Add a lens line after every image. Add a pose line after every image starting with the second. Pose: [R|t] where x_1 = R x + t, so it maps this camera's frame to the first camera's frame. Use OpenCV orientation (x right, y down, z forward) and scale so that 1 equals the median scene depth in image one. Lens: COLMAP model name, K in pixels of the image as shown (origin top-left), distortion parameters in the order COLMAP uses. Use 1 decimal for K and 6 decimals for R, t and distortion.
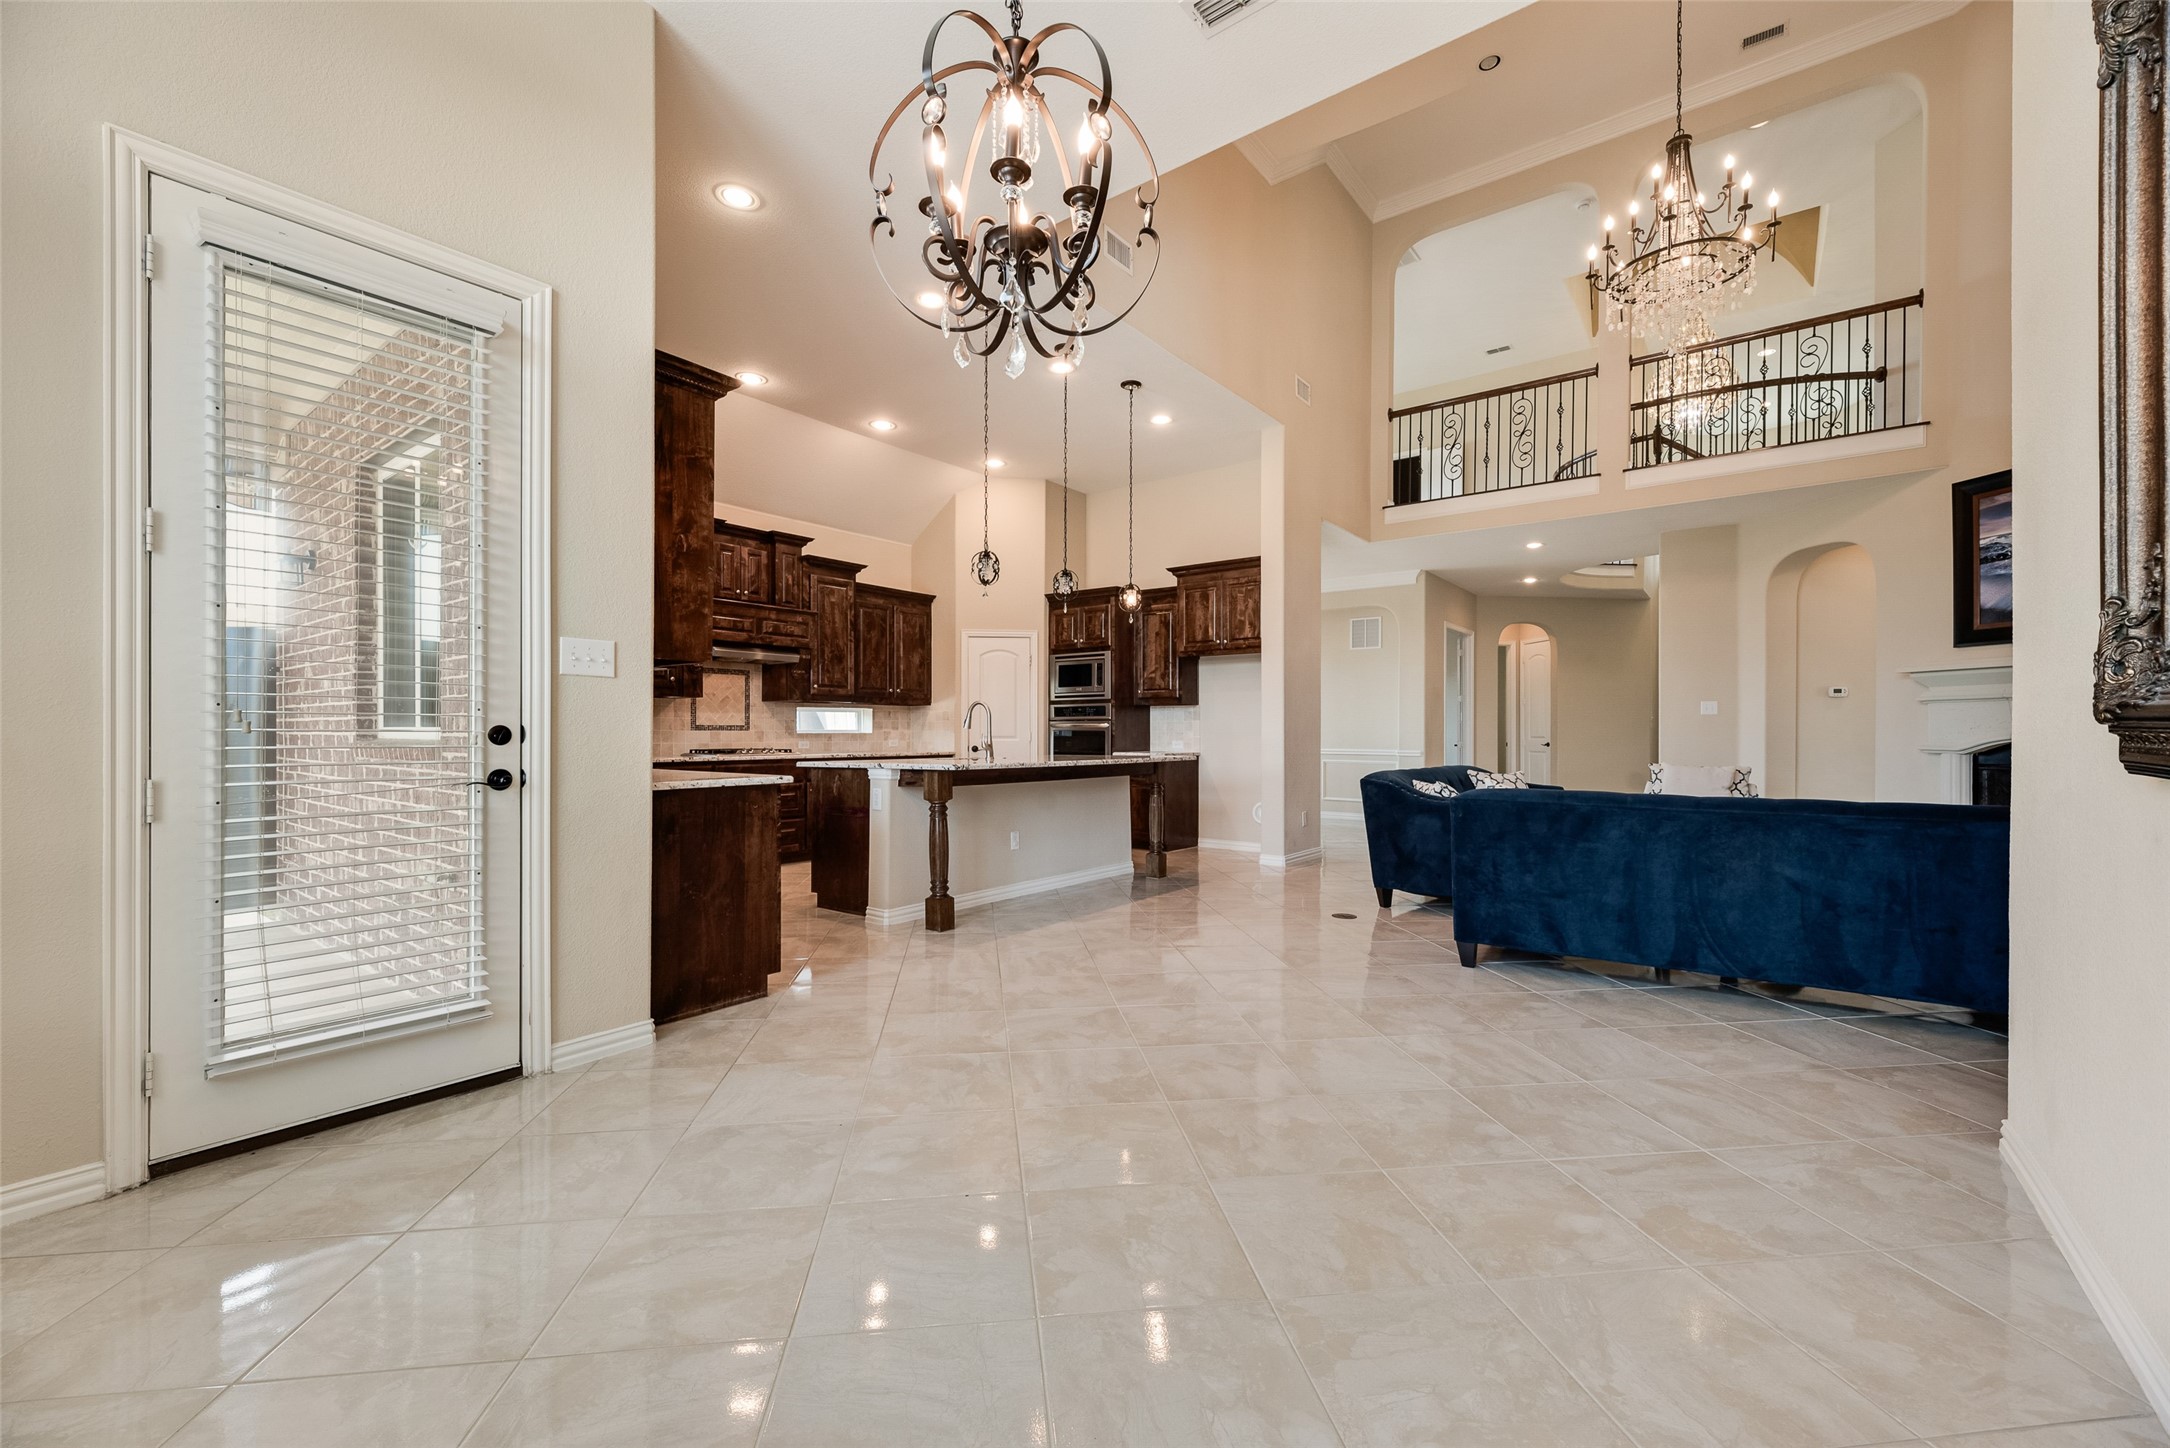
lens RADIAL K [[875.8, 0, 1085.0], [0, 875.8, 734.1], [0, 0, 1]] dist [0.009674, 0.000413]
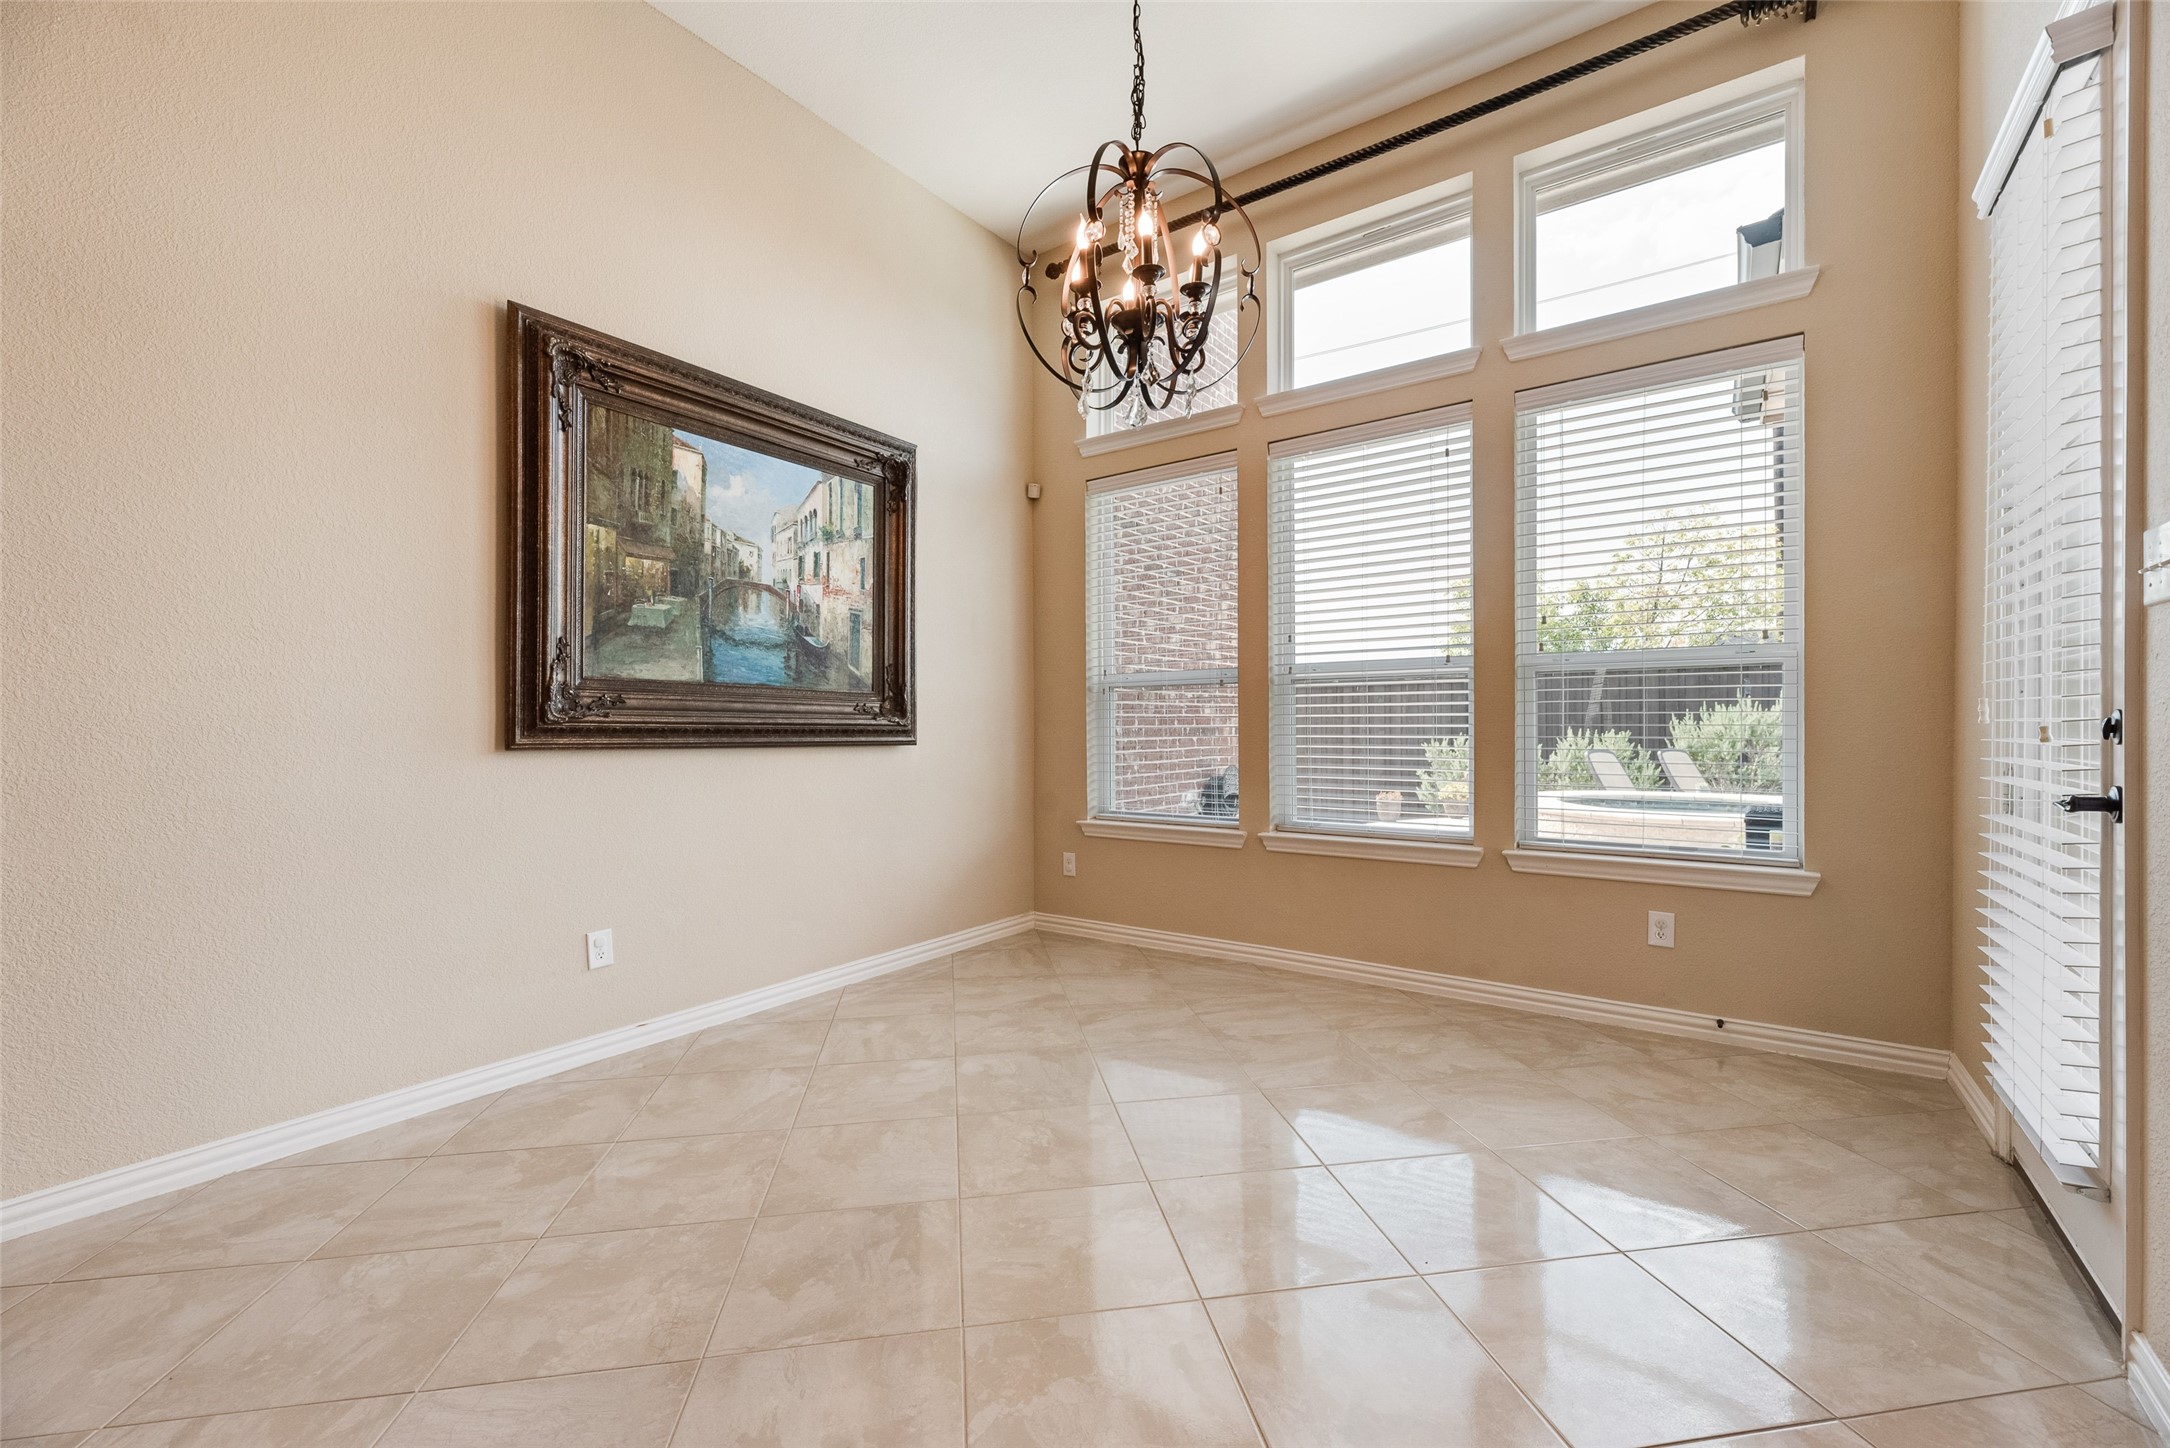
lens RADIAL K [[875.8, 0, 1088.7], [0, 875.8, 734.1], [0, 0, 1]] dist [0.009674, 0.000413]
pose [[-0.999315, 0.002777, -0.036912, 0.008988], [0.002399, 0.999944, 0.010284, -0.000822], [0.036938, 0.010188, -0.999266, 0.513313]]
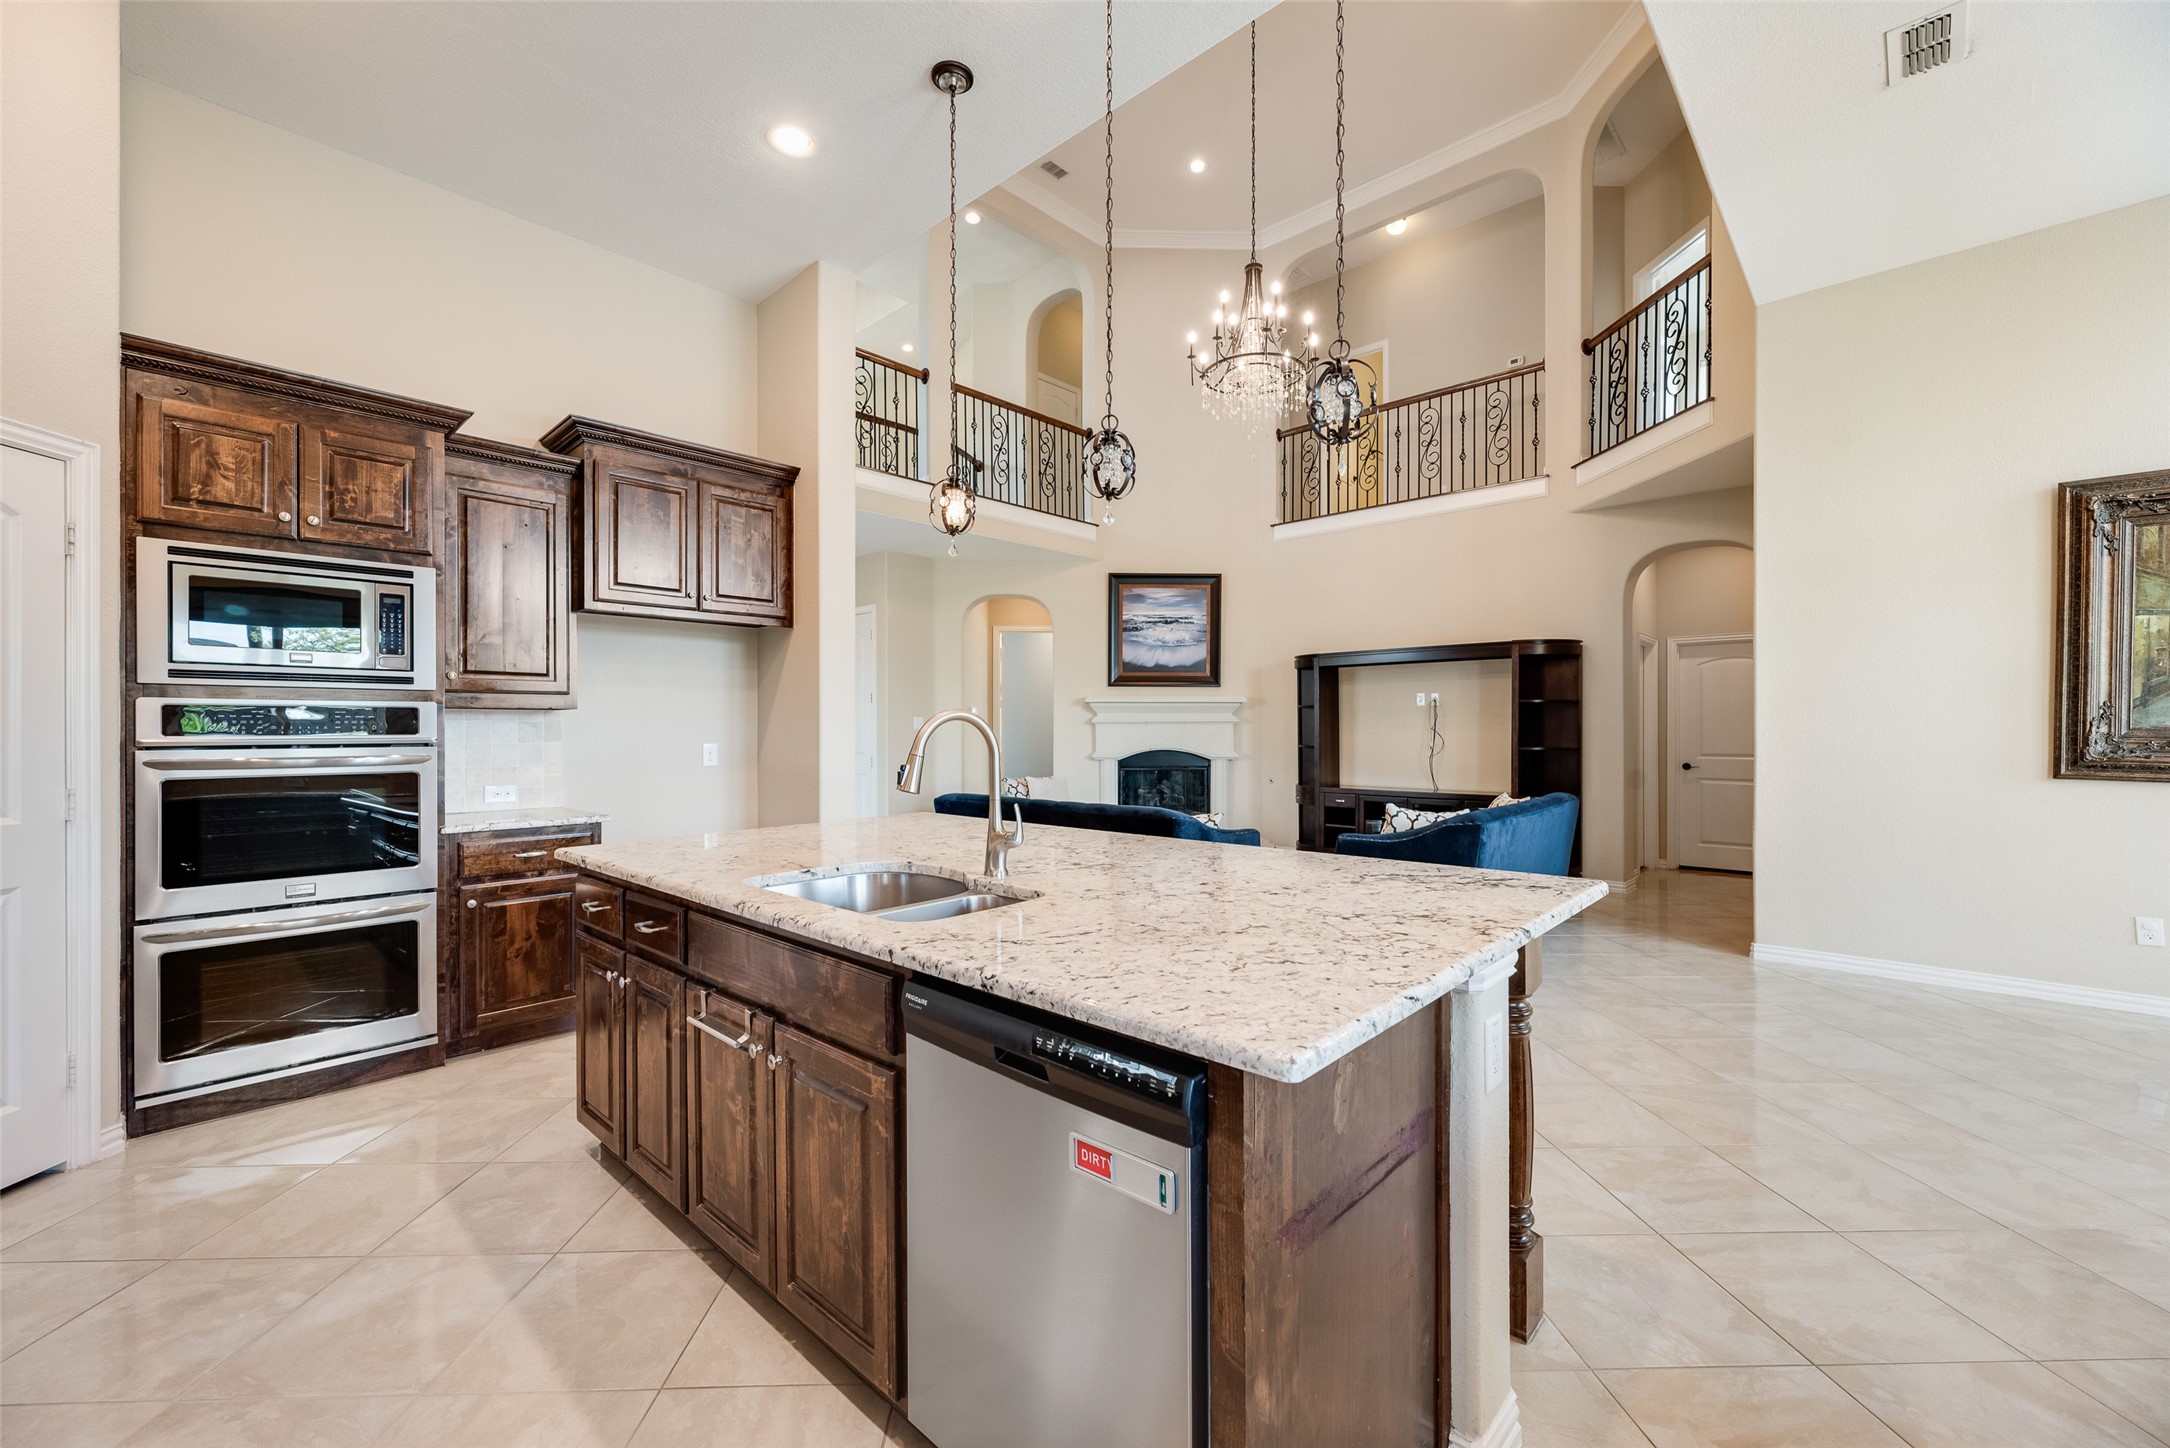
lens RADIAL K [[875.8, 0, 1088.9], [0, 875.8, 731.1], [0, 0, 1]] dist [0.009674, 0.000413]
pose [[0.099970, -0.003042, 0.994986, -0.337615], [0.003283, 0.999991, 0.002727, -0.021722], [-0.994985, 0.002994, 0.099979, 0.670998]]
